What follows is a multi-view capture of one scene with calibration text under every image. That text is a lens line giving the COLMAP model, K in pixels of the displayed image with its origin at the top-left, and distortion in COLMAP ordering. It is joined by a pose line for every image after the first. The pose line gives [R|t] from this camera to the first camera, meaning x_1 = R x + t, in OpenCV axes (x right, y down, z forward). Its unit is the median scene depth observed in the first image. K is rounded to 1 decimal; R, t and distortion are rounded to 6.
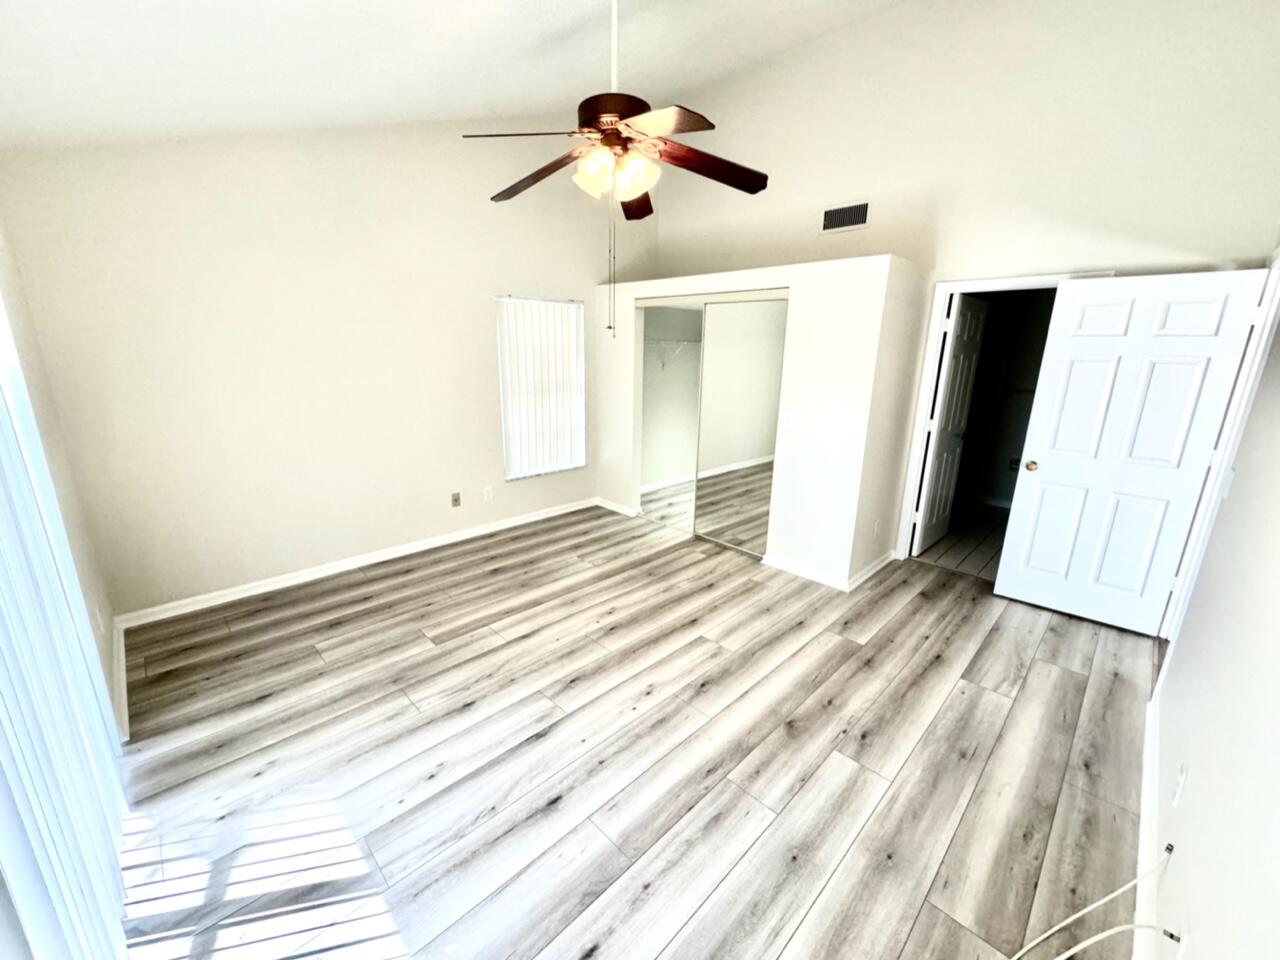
lens RADIAL K [[512.2, 0, 641.4], [0, 512.2, 479.0], [0, 0, 1]] dist [0.001603, 0.000816]
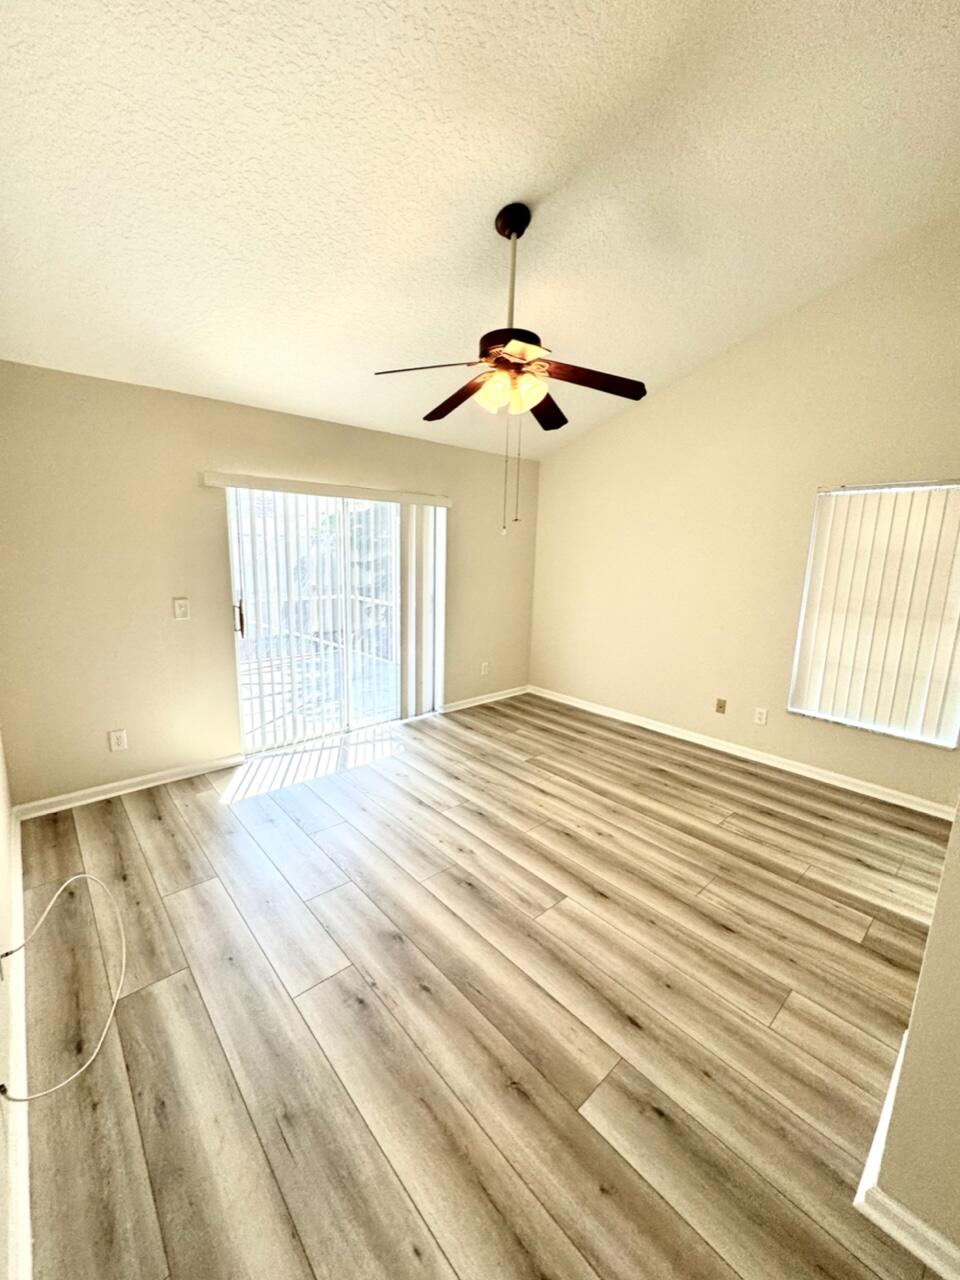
lens RADIAL K [[512.2, 0, 481.1], [0, 512.2, 641.0], [0, 0, 1]] dist [0.001603, 0.000816]
pose [[-0.050702, 0.164658, -0.985047, 0.797238], [-0.276416, 0.945472, 0.172270, -0.158036], [0.959700, 0.281018, -0.002424, 0.727571]]
